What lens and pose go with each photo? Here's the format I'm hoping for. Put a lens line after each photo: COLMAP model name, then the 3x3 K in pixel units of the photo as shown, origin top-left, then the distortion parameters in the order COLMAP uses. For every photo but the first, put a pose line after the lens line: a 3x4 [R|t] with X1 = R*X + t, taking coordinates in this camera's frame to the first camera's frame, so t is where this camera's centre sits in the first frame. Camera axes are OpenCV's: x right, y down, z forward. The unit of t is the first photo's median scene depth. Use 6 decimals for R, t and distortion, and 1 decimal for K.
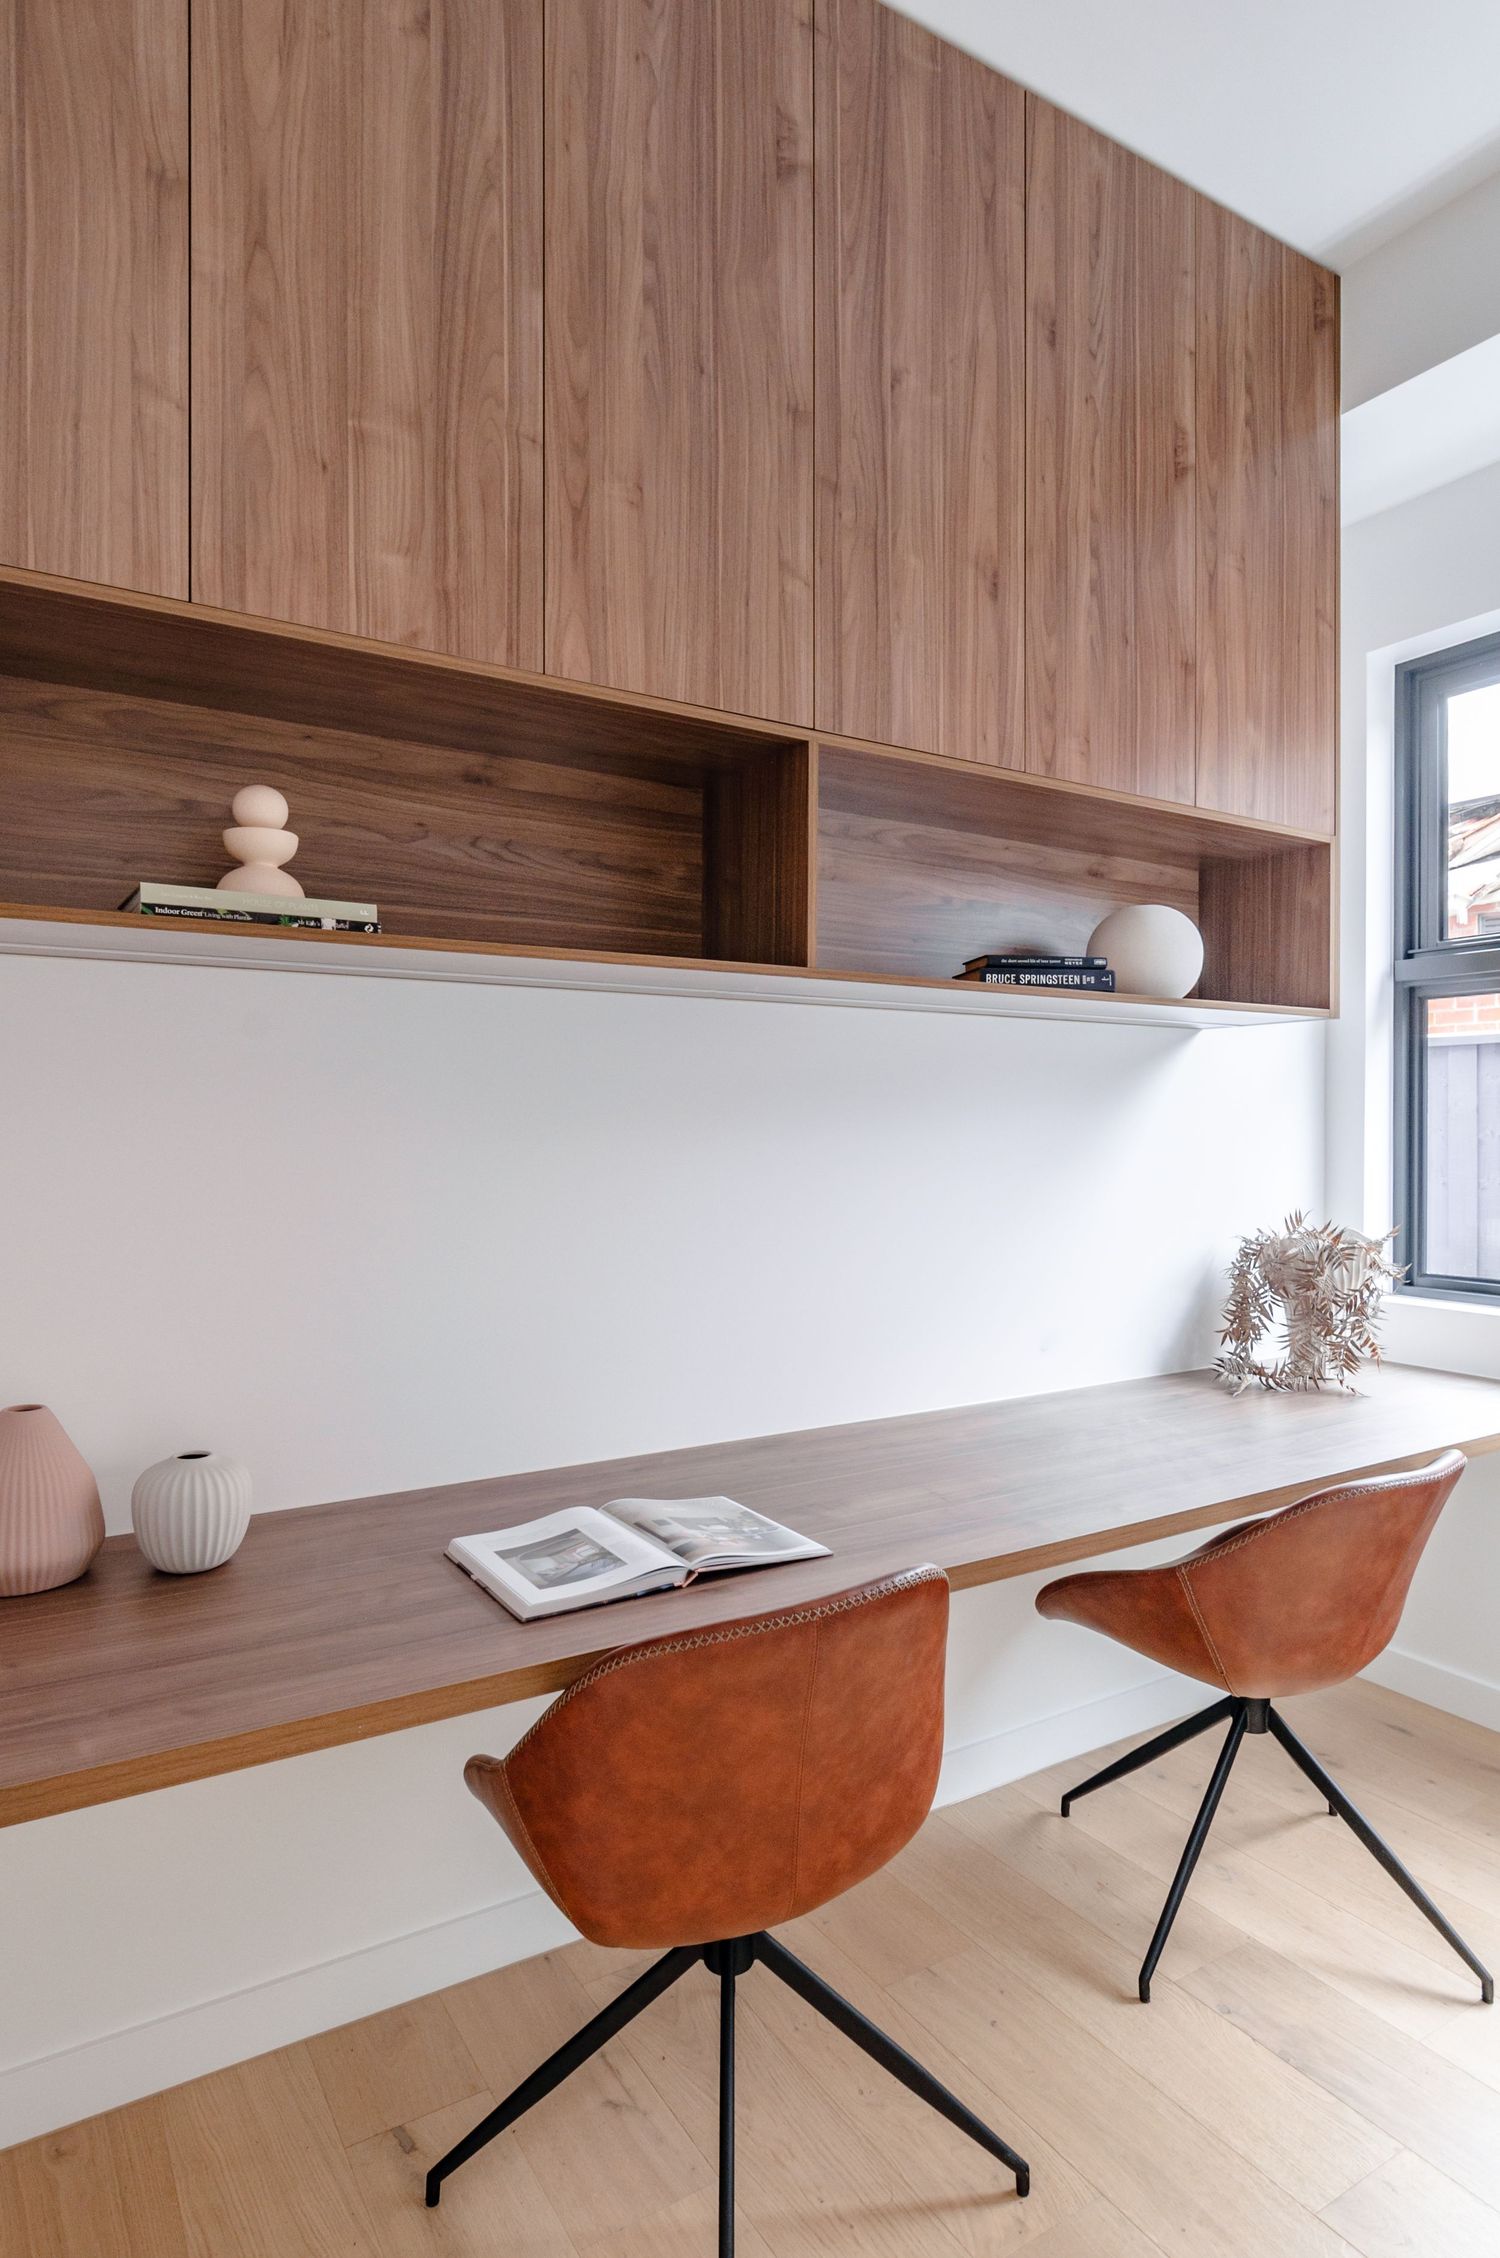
lens RADIAL K [[1245.7, 0, 751.6], [0, 1245.7, 1127.0], [0, 0, 1]] dist [0.000989, 0.000192]
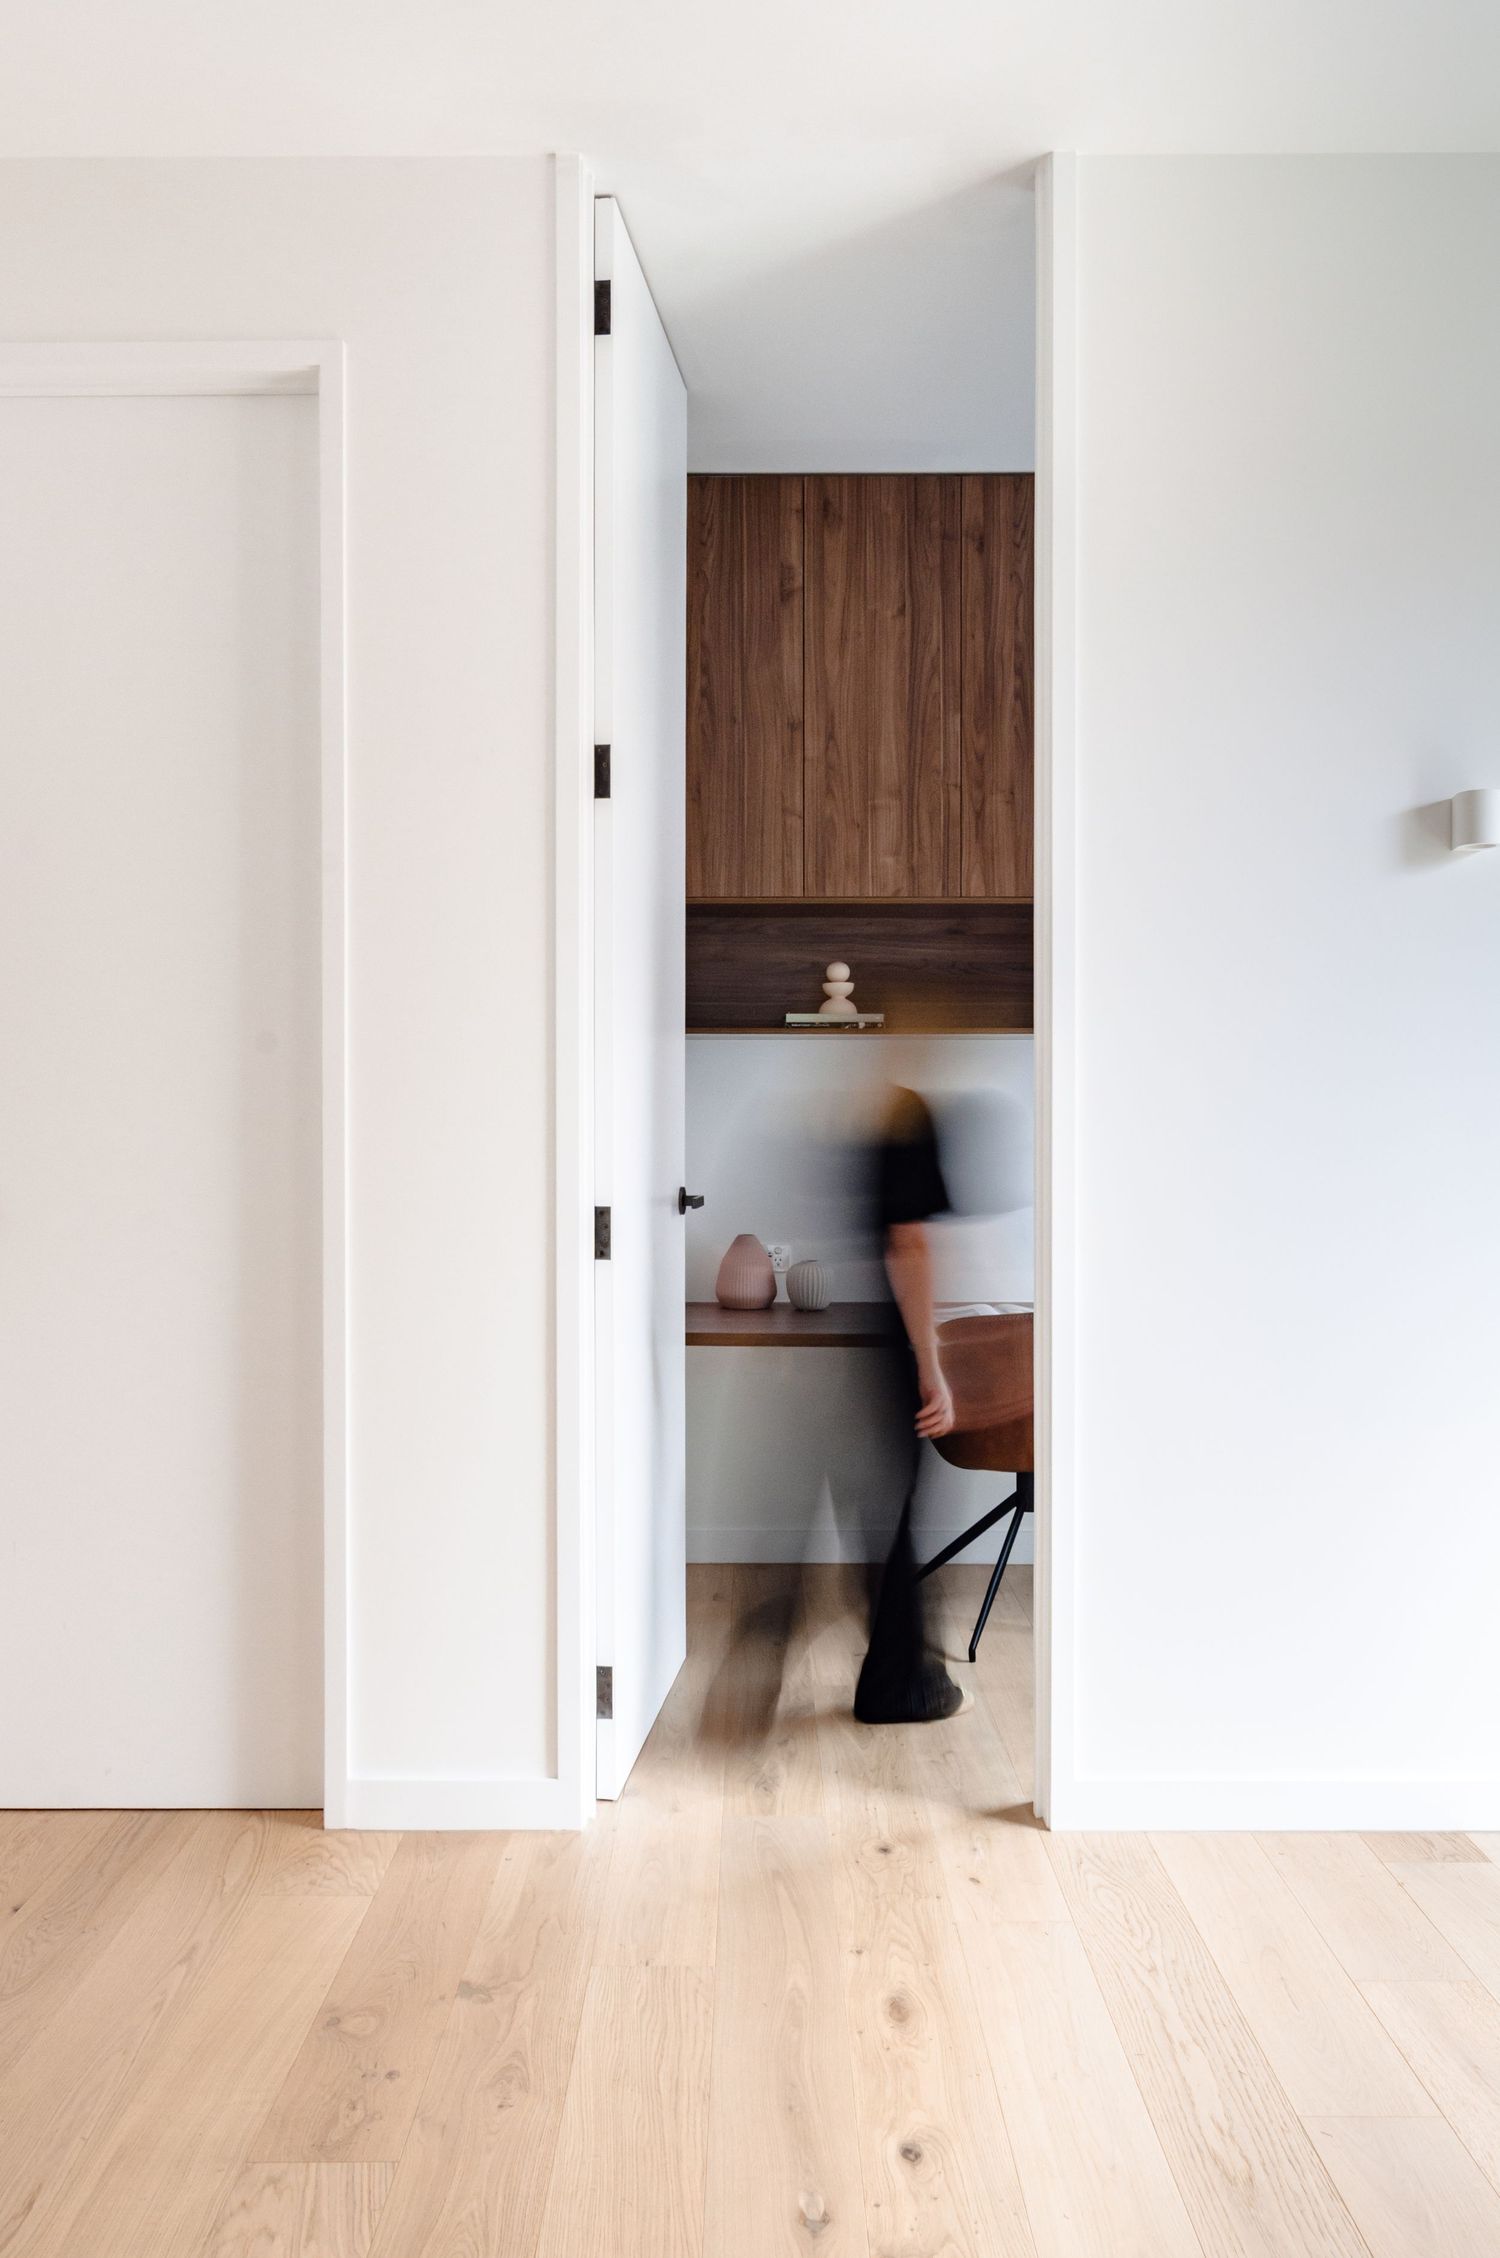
lens RADIAL K [[1625.9, 0, 748.5], [0, 1625.9, 1129.3], [0, 0, 1]] dist [0.002072, 0.000965]
pose [[0.851310, -0.002360, -0.524658, 1.006522], [0.000940, 0.999995, -0.002973, 0.031918], [0.524662, 0.002038, 0.851308, -1.573795]]
